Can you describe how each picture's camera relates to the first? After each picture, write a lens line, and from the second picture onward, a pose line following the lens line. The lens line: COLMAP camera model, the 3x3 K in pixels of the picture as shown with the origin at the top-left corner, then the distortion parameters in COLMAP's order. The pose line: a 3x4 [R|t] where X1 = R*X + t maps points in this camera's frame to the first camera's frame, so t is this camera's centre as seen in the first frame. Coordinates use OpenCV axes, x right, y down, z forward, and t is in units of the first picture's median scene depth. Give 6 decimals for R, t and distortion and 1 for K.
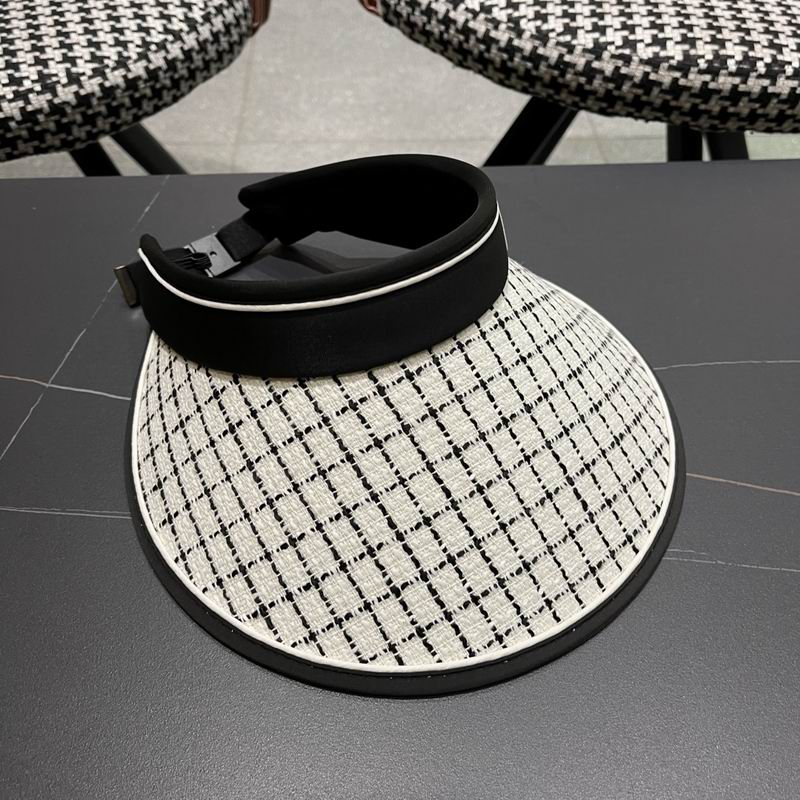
lens RADIAL K [[923.4, 0, 419.7], [0, 923.4, 397.6], [0, 0, 1]] dist [0.045650, -0.078585]
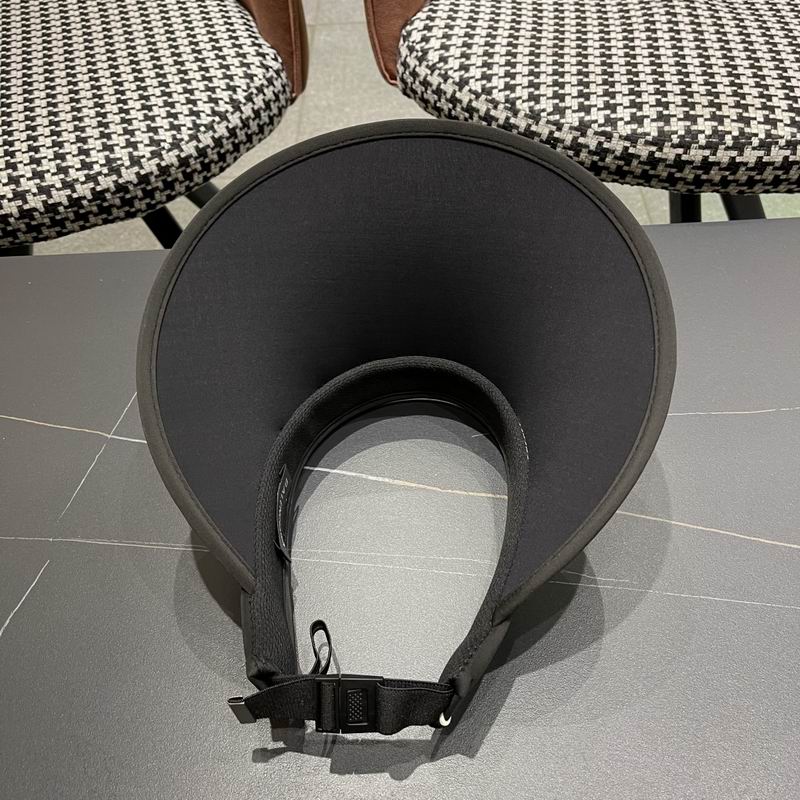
lens RADIAL K [[936.0, 0, 409.3], [0, 936.0, 378.6], [0, 0, 1]] dist [0.011531, -0.006243]
pose [[0.996184, -0.007053, -0.086992, 0.072336], [0.005827, 0.999880, -0.014339, -0.049057], [0.087082, 0.013778, 0.996106, -0.142466]]
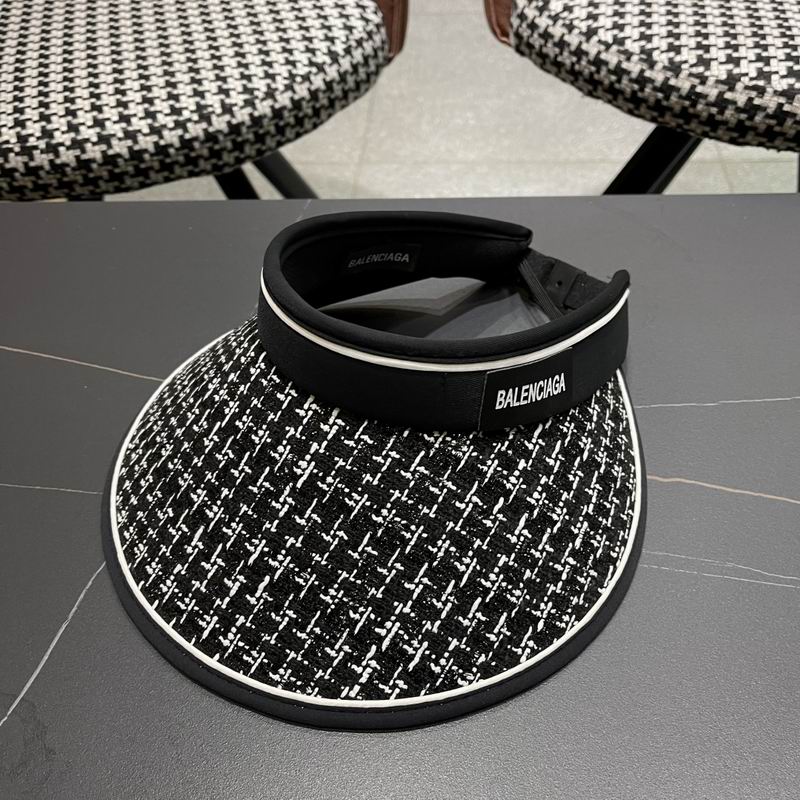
lens RADIAL K [[930.9, 0, 389.4], [0, 930.9, 399.4], [0, 0, 1]] dist [0.026459, -0.063246]
pose [[0.989259, 0.043798, -0.139455, -0.017534], [-0.045959, 0.998867, -0.012310, 0.000433], [0.138758, 0.018587, 0.990152, -0.046074]]
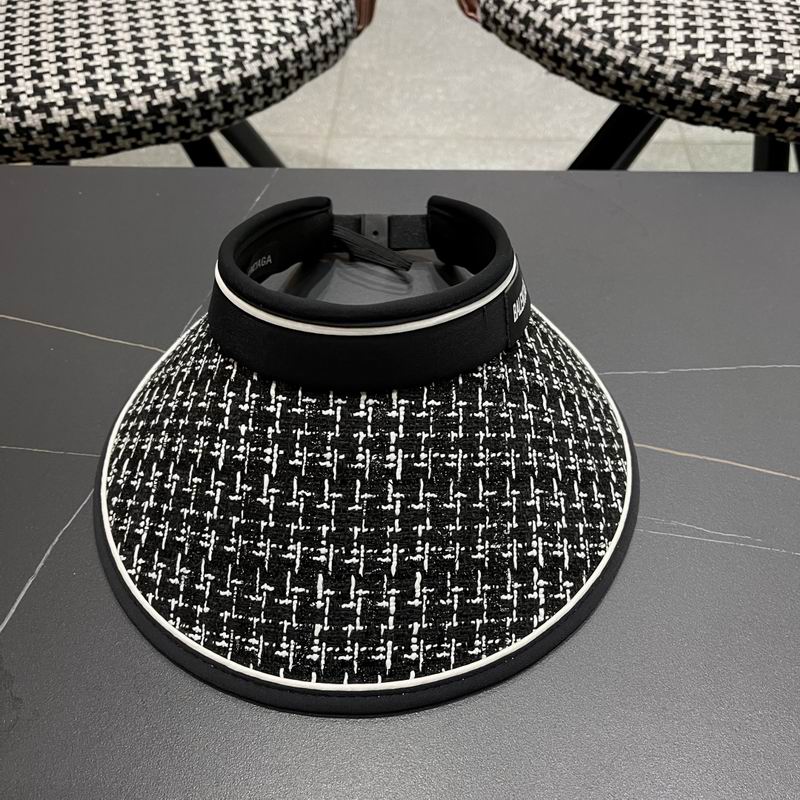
lens RADIAL K [[926.5, 0, 402.9], [0, 926.5, 397.3], [0, 0, 1]] dist [0.060585, -0.139532]
pose [[0.994272, 0.056588, -0.090675, -0.009748], [-0.056119, 0.998394, 0.007721, 0.010178], [0.090966, -0.002588, 0.995851, -0.065907]]
